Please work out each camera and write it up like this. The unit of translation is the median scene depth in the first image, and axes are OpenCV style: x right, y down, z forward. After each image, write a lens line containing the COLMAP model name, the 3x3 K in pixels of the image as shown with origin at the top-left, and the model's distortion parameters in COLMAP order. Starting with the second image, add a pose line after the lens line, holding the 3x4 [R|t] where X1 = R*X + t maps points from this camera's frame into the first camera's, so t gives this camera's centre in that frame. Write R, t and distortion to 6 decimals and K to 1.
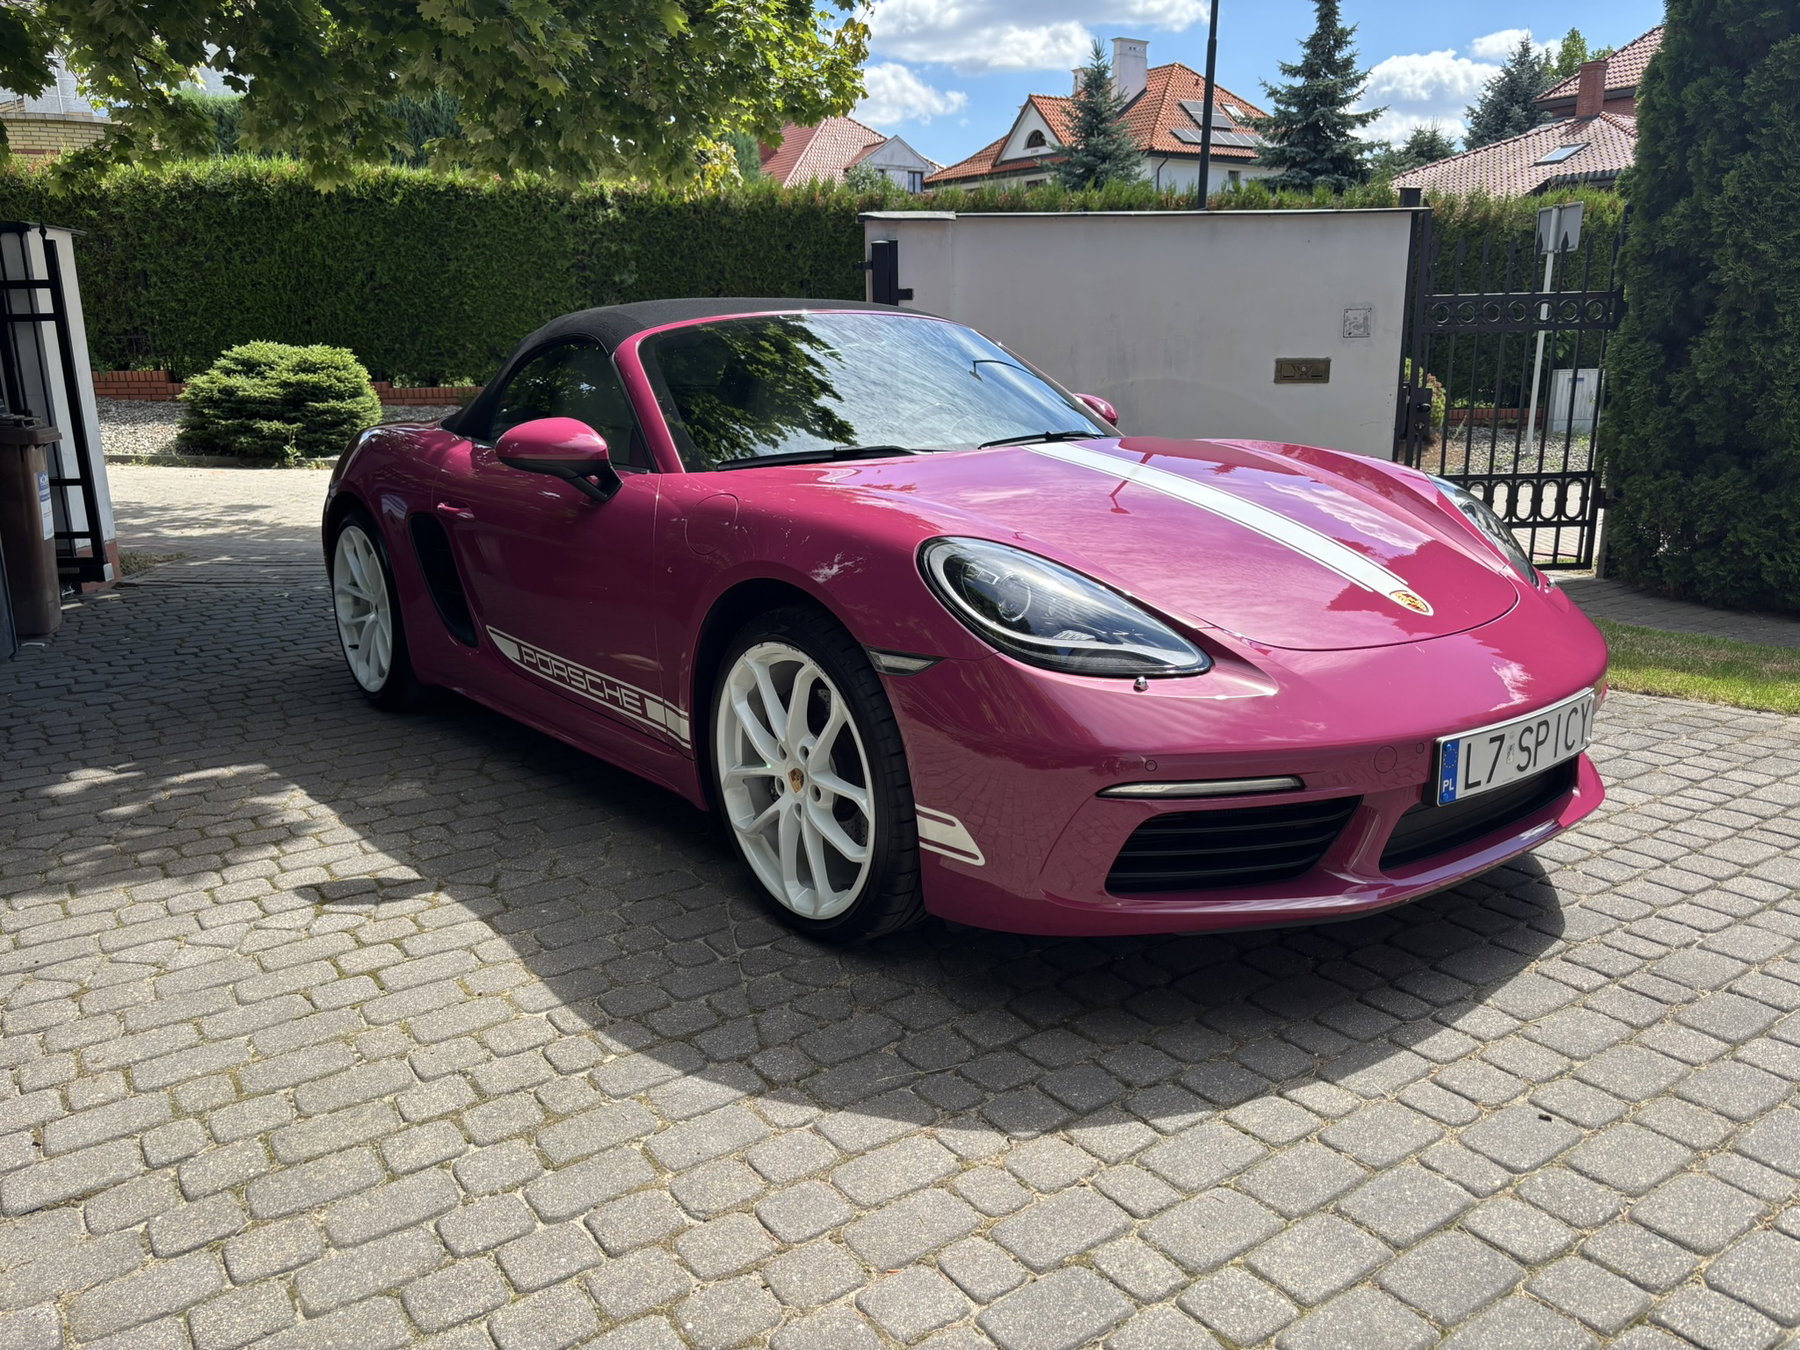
lens RADIAL K [[1368.7, 0, 907.3], [0, 1368.7, 670.9], [0, 0, 1]] dist [0.018491, -0.020240]
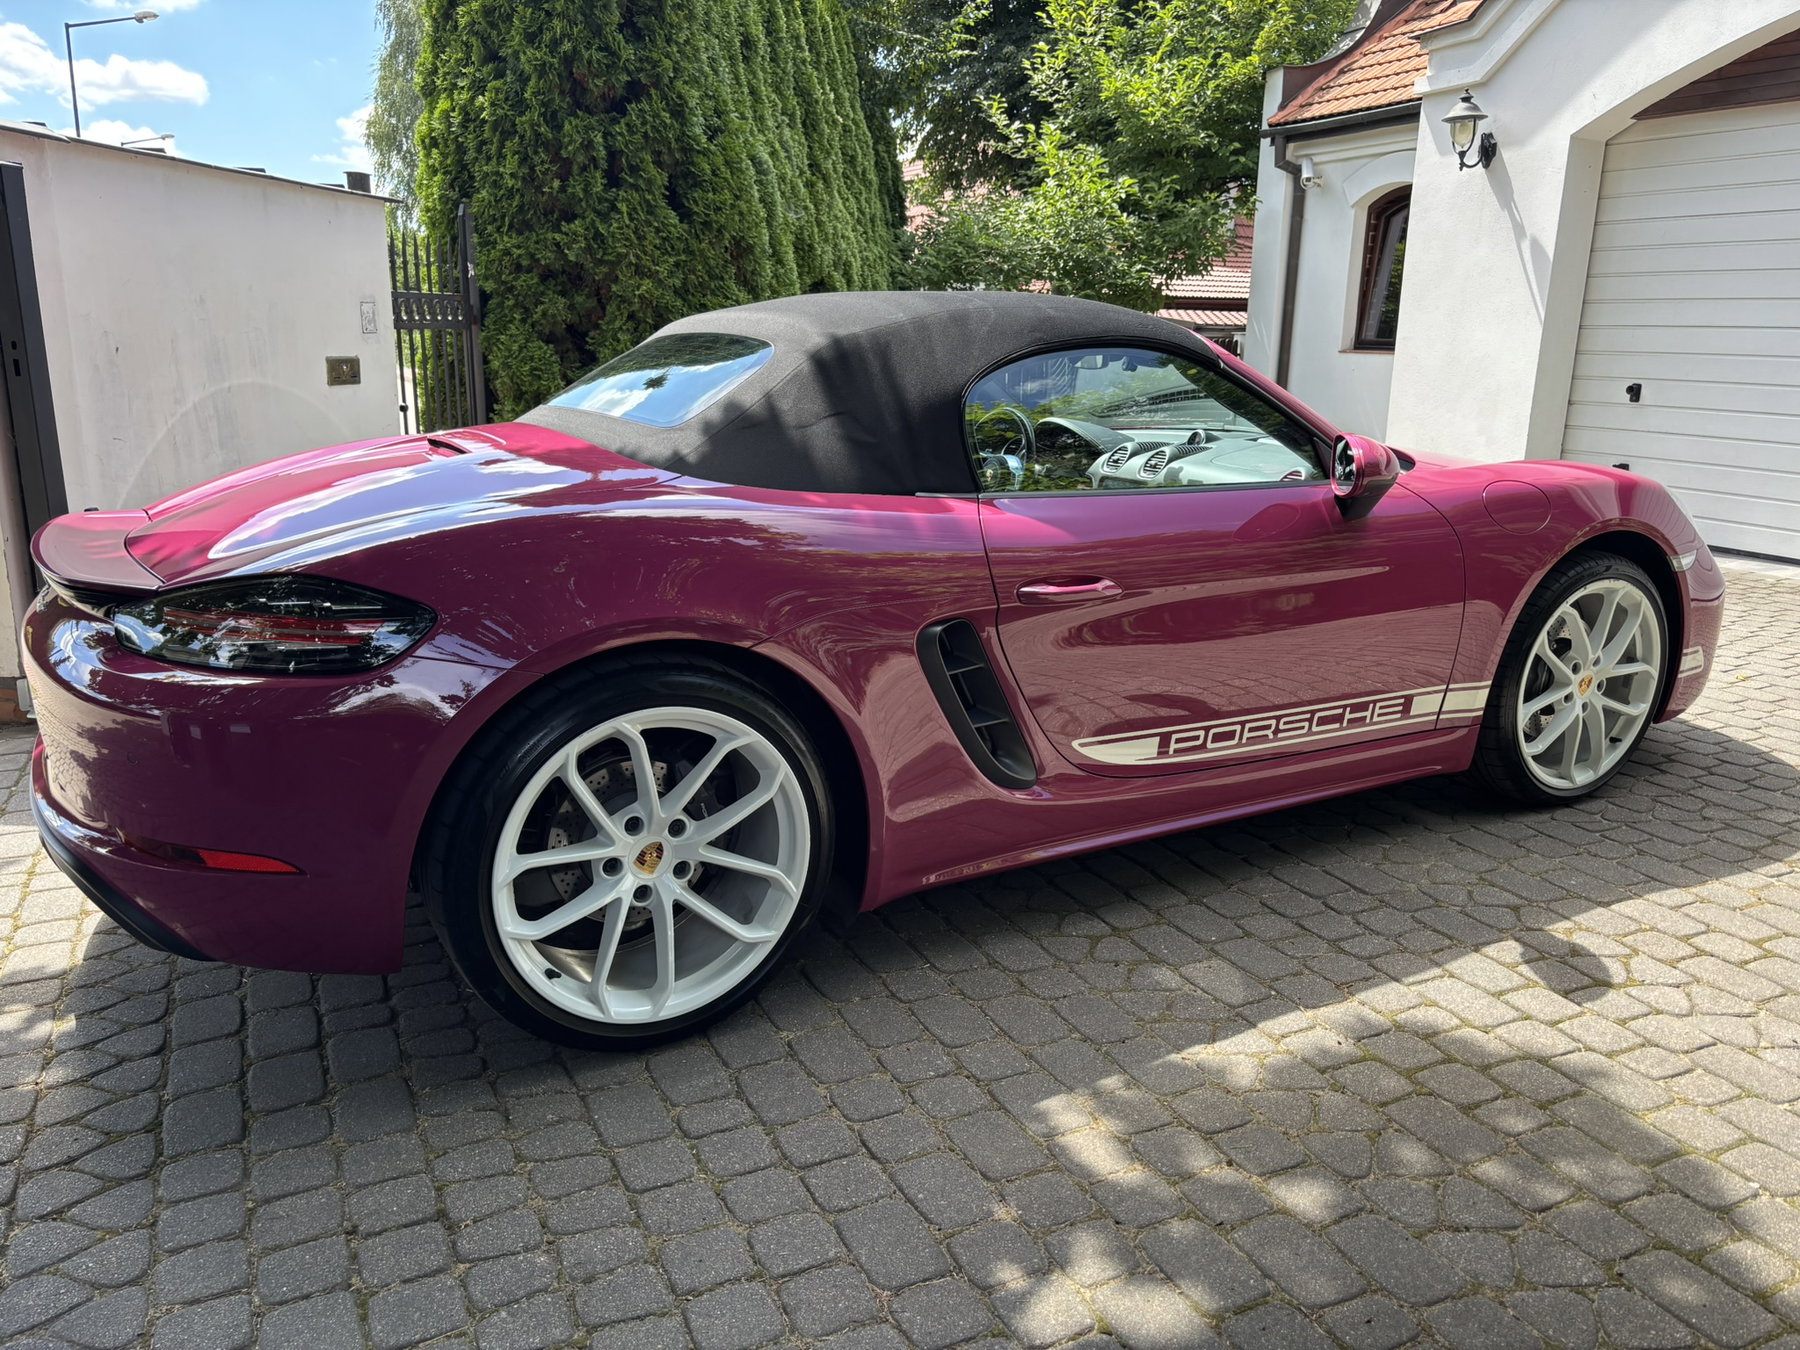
lens RADIAL K [[1368.7, 0, 907.4], [0, 1368.7, 690.7], [0, 0, 1]] dist [0.018491, -0.020240]
pose [[0.163733, -0.239462, 0.957000, -1.166069], [0.218751, 0.954754, 0.201474, -0.259375], [-0.961946, 0.176357, 0.208707, 1.087621]]
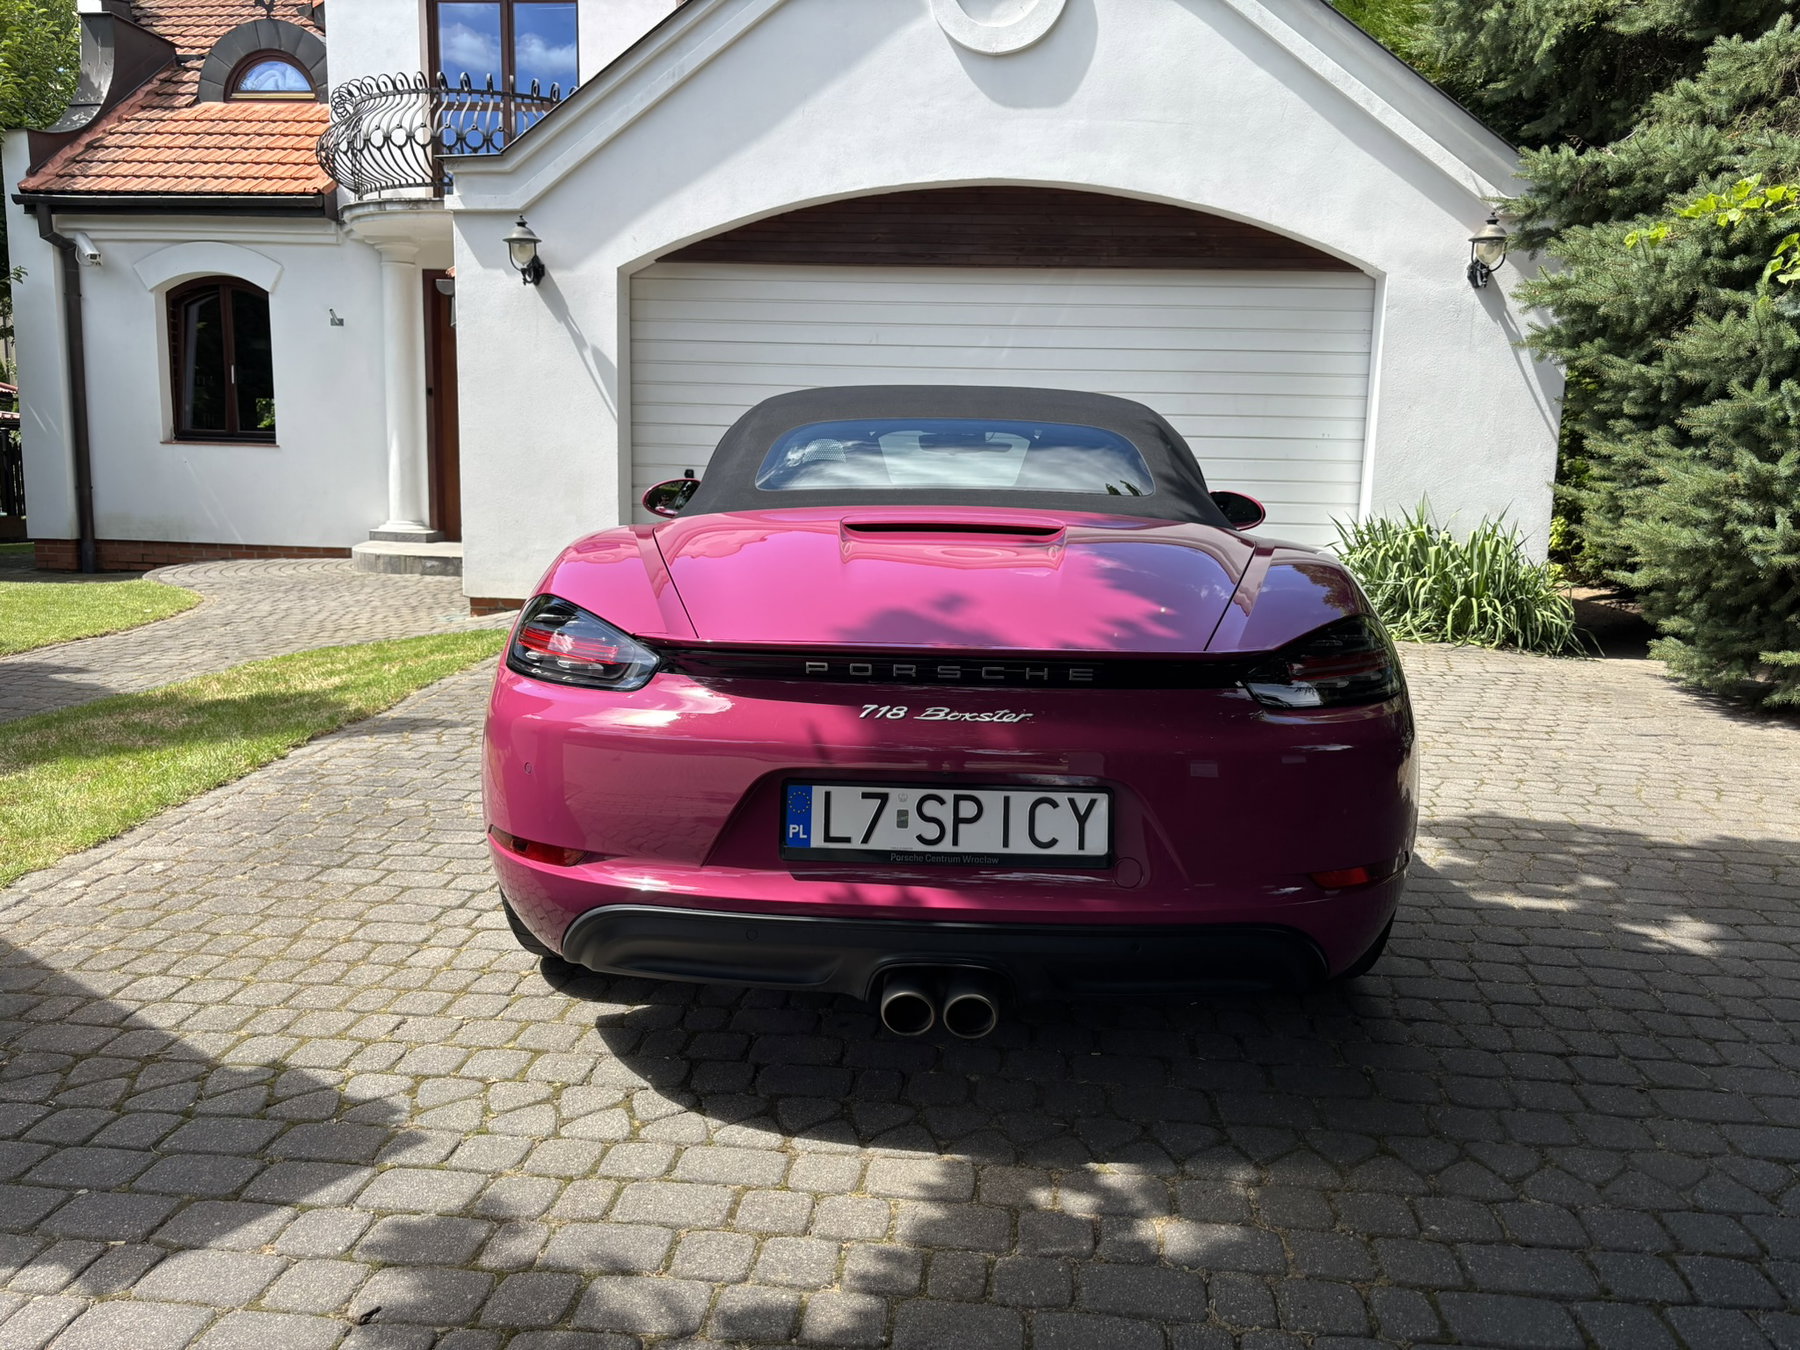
lens RADIAL K [[1368.7, 0, 895.6], [0, 1368.7, 668.6], [0, 0, 1]] dist [0.018491, -0.020240]
pose [[-0.753500, -0.110223, 0.648143, -0.894870], [0.140313, 0.936172, 0.322326, -0.495169], [-0.642300, 0.333816, -0.689940, 2.167664]]
